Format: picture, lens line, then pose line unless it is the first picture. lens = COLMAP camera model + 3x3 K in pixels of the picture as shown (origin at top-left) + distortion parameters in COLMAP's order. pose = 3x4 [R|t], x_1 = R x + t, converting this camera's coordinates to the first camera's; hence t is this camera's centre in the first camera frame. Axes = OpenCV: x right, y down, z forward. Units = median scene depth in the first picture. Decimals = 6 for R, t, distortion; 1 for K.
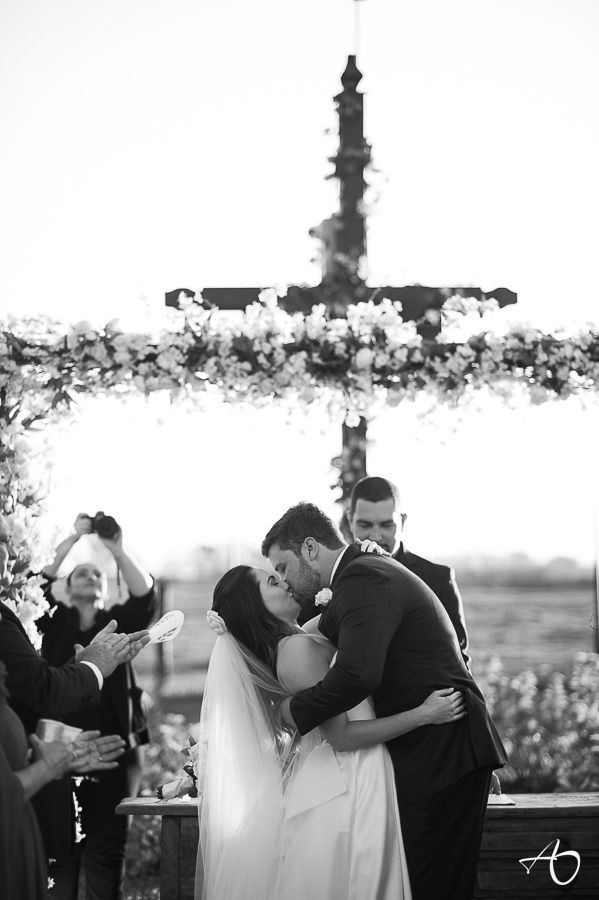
lens RADIAL K [[2250.8, 0, 299.9], [0, 2250.8, 449.3], [0, 0, 1]] dist [-0.017260, 0.000000]
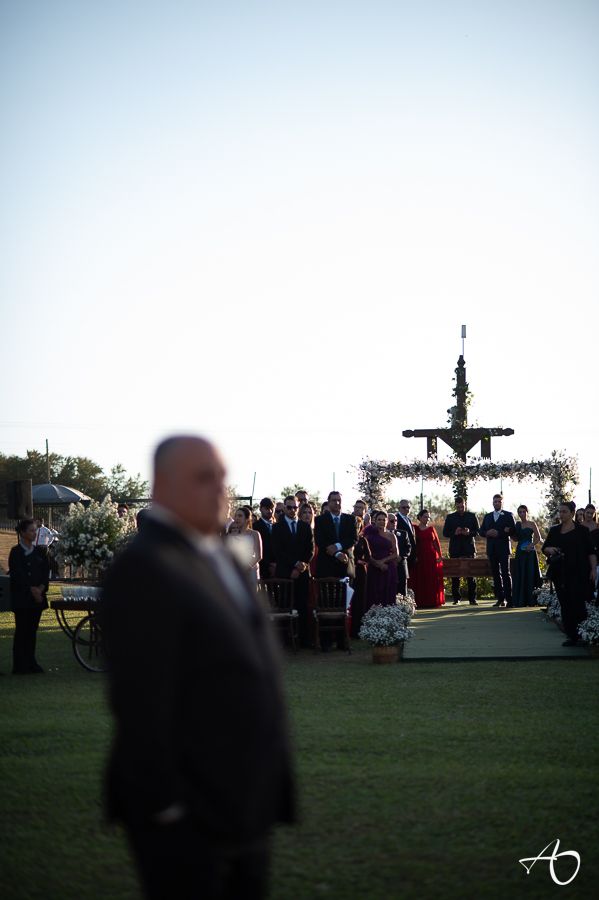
lens RADIAL K [[2250.8, 0, 299.1], [0, 2250.8, 450.5], [0, 0, 1]] dist [-0.017260, 0.000000]
pose [[0.996551, -0.002688, -0.082945, 0.058473], [0.003983, 0.999873, 0.015455, -0.093163], [0.082893, -0.015732, 0.996434, -2.221589]]
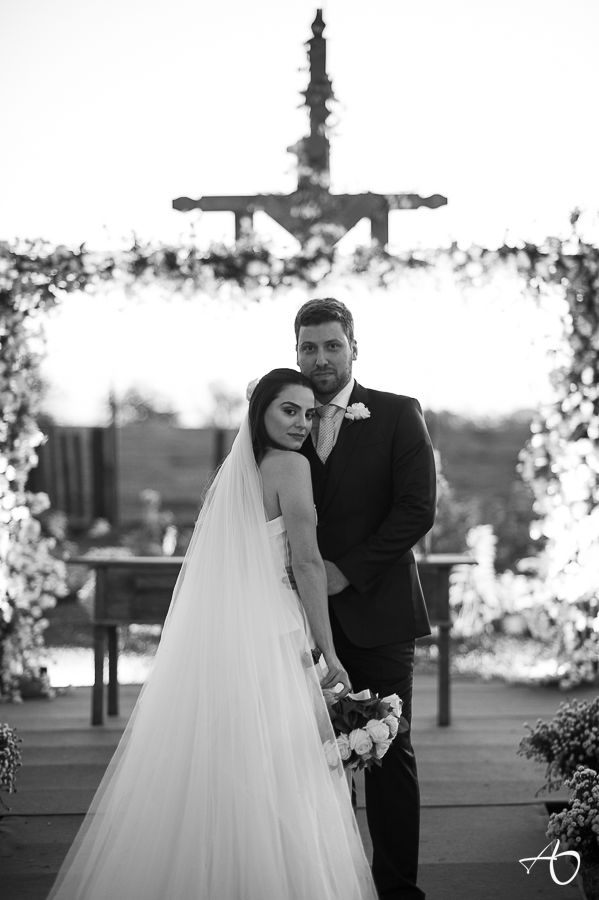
lens RADIAL K [[2250.8, 0, 299.2], [0, 2250.8, 452.1], [0, 0, 1]] dist [-0.017260, 0.000000]
pose [[0.998387, -0.002353, -0.056734, 0.084420], [0.006069, 0.997840, 0.065417, -0.009837], [0.056458, -0.065656, 0.996244, -0.277076]]
